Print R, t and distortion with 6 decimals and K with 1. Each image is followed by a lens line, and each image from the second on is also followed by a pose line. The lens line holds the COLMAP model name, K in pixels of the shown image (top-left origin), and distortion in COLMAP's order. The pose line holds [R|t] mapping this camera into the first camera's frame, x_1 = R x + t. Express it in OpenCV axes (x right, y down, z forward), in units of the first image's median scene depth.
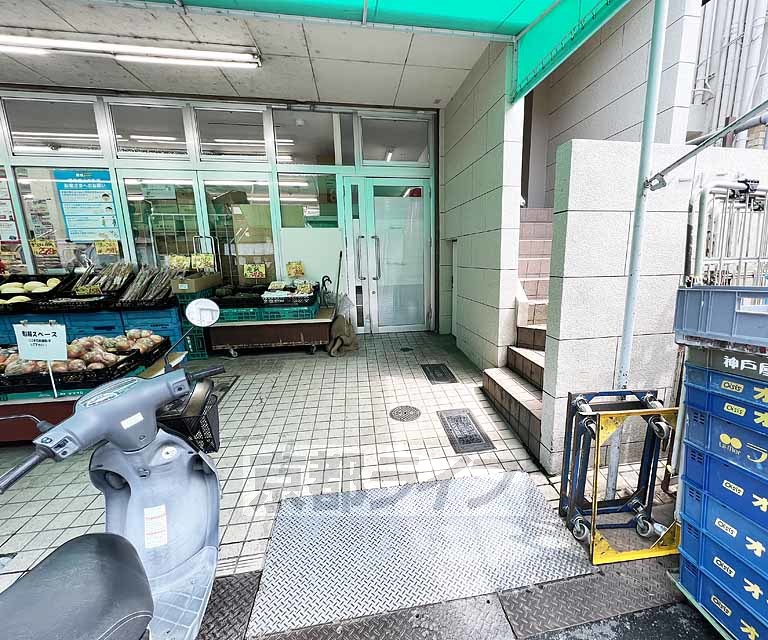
lens RADIAL K [[335.7, 0, 408.9], [0, 335.7, 328.6], [0, 0, 1]] dist [-0.003121, 0.001121]
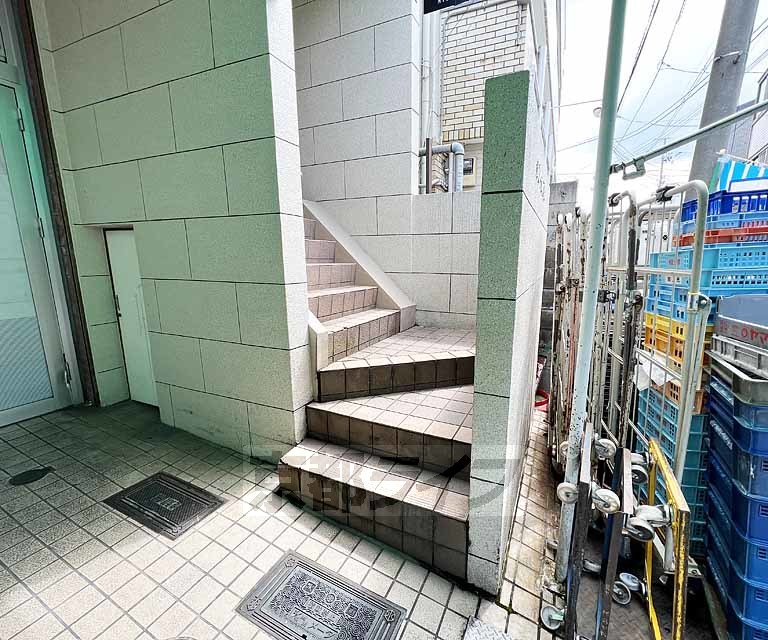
lens RADIAL K [[335.7, 0, 401.4], [0, 335.7, 321.7], [0, 0, 1]] dist [-0.003121, 0.001121]
pose [[0.548289, -0.142701, 0.824024, -0.099256], [0.162553, 0.984726, 0.062371, -0.110399], [-0.820339, 0.099750, 0.563111, 0.491660]]
